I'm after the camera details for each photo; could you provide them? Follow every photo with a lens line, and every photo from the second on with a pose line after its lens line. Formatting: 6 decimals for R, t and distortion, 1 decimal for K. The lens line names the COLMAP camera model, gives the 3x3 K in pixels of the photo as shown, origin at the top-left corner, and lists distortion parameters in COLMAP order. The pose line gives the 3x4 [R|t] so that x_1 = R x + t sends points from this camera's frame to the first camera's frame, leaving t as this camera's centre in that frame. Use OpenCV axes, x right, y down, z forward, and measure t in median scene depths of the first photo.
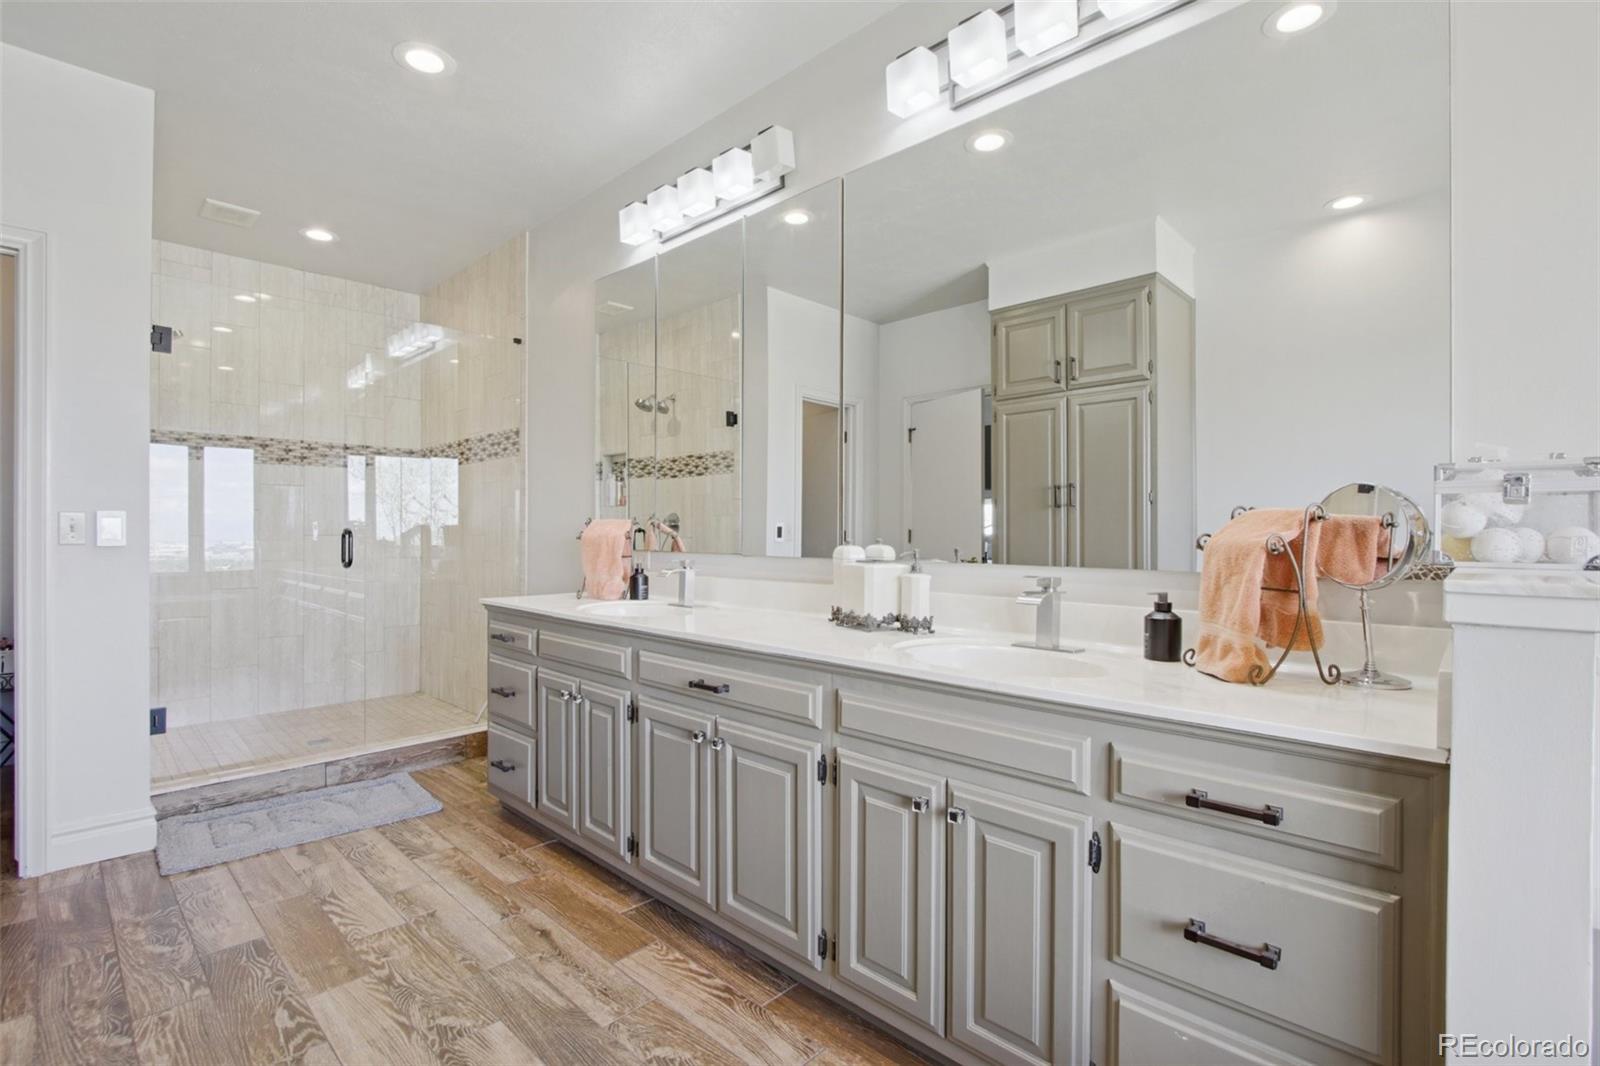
lens RADIAL K [[783.8, 0, 795.3], [0, 783.8, 524.9], [0, 0, 1]] dist [0.034809, 0.000050]
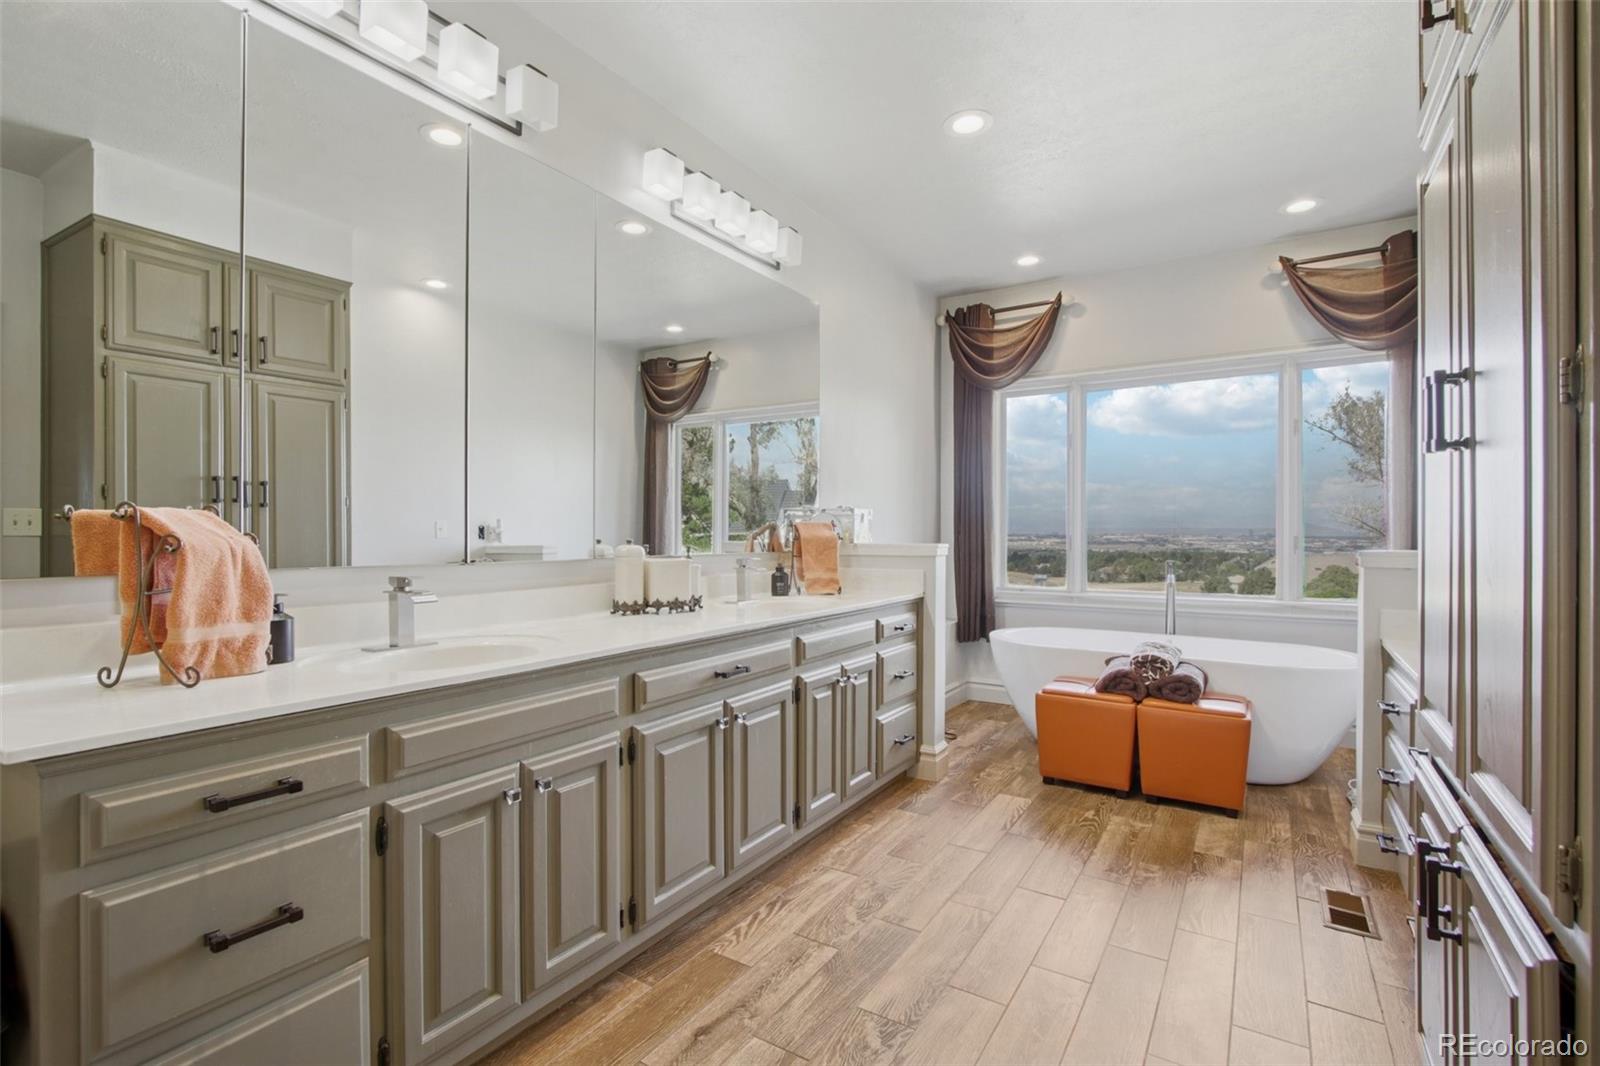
lens RADIAL K [[745.9, 0, 791.7], [0, 745.9, 525.5], [0, 0, 1]] dist [-0.017301, 0.000082]
pose [[-0.227013, 0.005594, 0.973876, -1.062595], [-0.008636, 0.999933, -0.007757, 0.006603], [-0.973854, -0.010171, -0.226949, 1.079923]]
